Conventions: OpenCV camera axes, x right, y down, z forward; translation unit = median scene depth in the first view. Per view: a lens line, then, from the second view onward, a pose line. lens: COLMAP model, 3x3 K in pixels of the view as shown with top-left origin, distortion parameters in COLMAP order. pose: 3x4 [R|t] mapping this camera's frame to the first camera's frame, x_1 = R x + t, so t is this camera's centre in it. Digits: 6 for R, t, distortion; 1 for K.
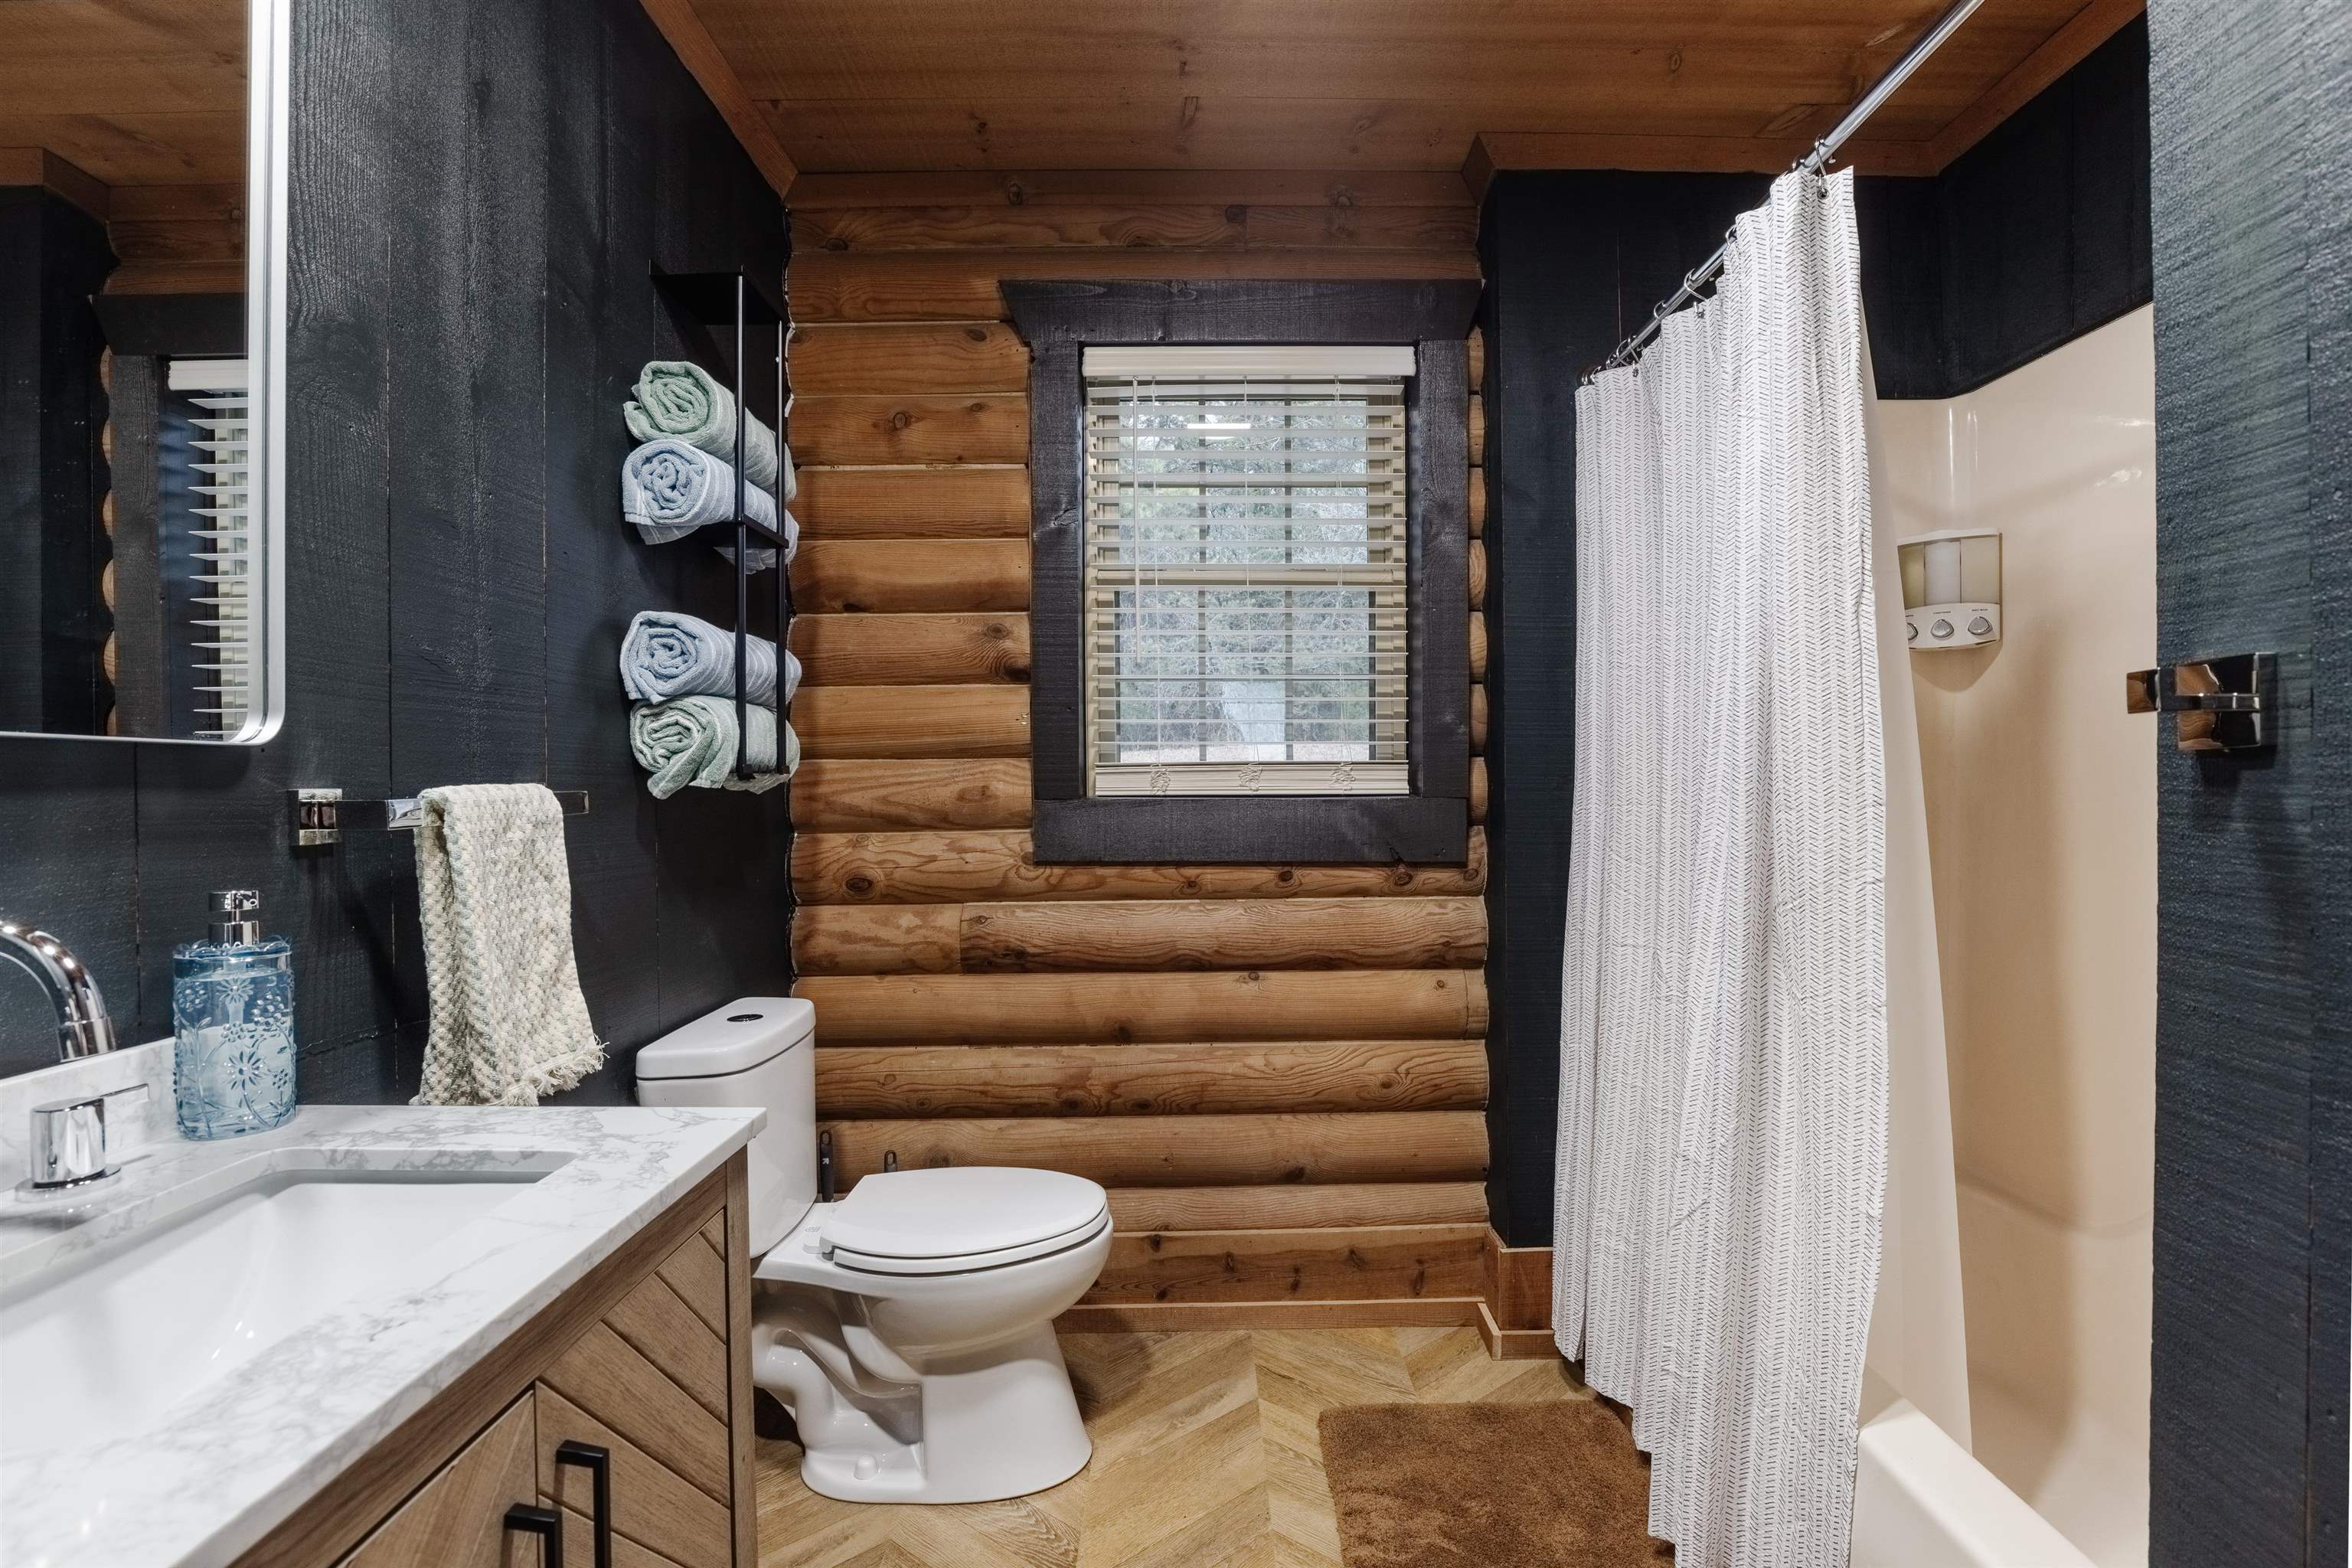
lens RADIAL K [[1086.6, 0, 1188.2], [0, 1086.6, 783.5], [0, 0, 1]] dist [-0.032614, 0.004624]
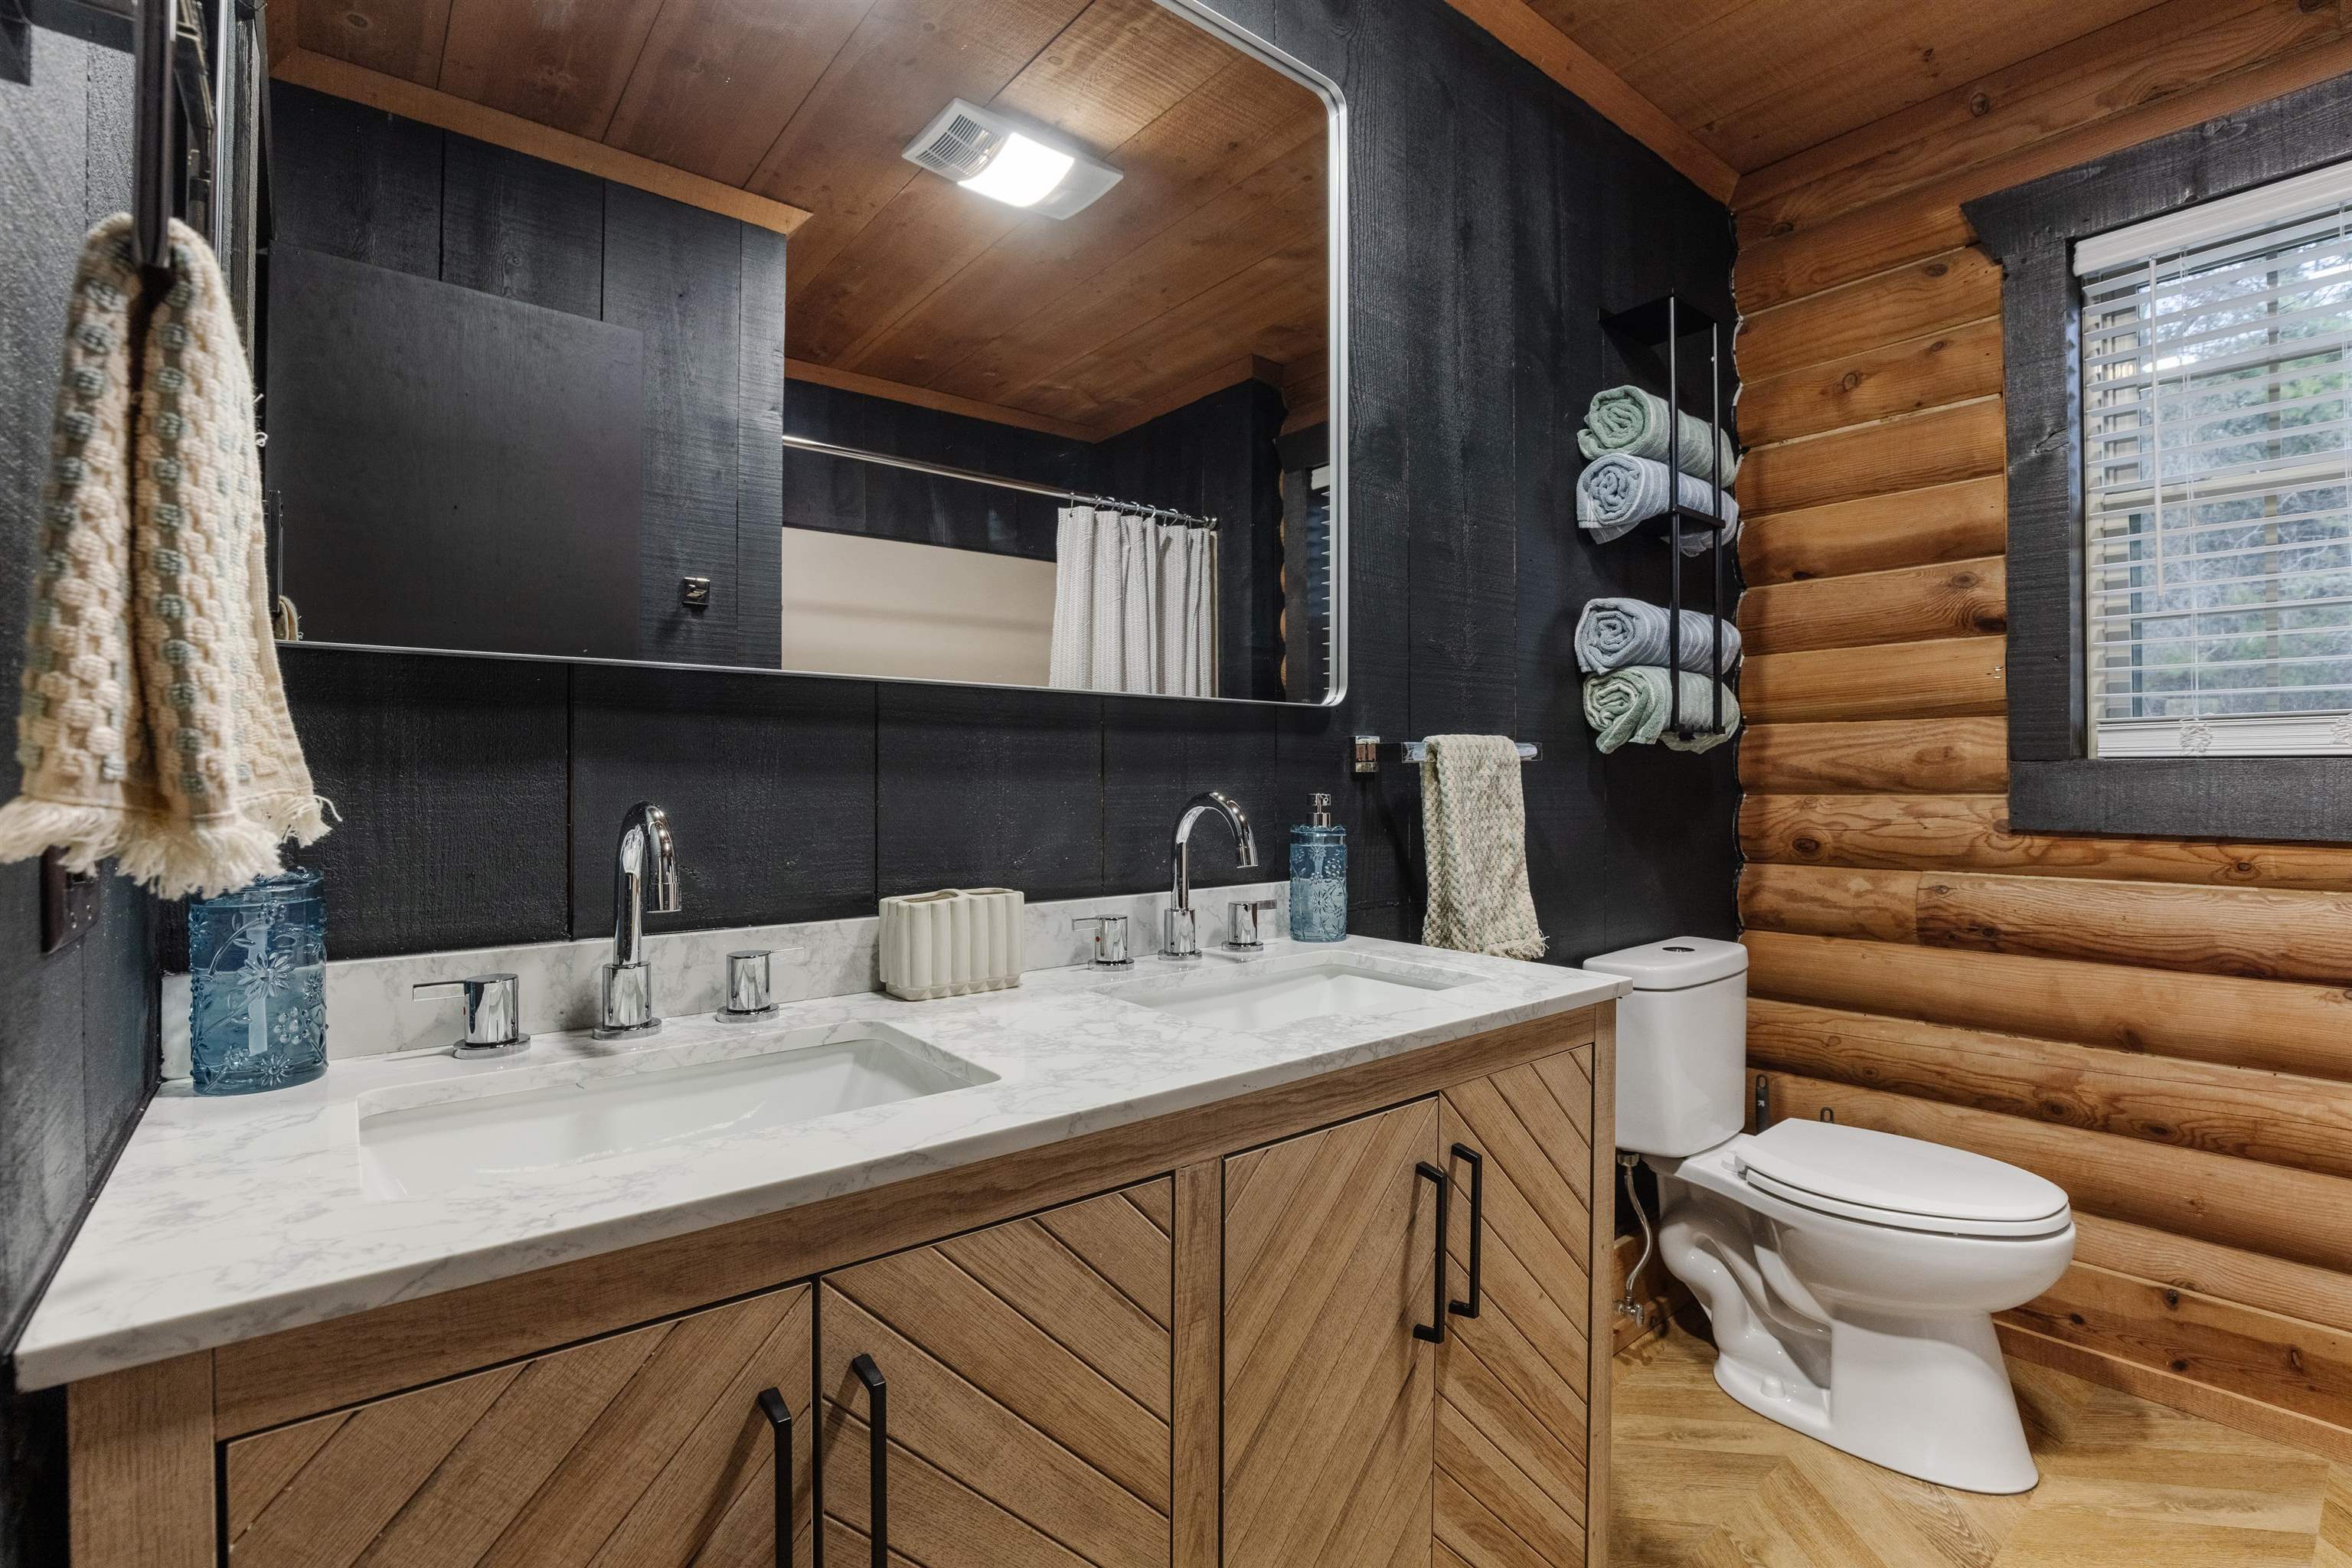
lens RADIAL K [[1086.6, 0, 1180.5], [0, 1086.6, 784.6], [0, 0, 1]] dist [-0.032614, 0.004624]
pose [[0.617095, 0.013341, -0.786775, 0.157571], [-0.010626, 0.999906, 0.008620, 0.040759], [0.786817, 0.003041, 0.617179, -0.111566]]
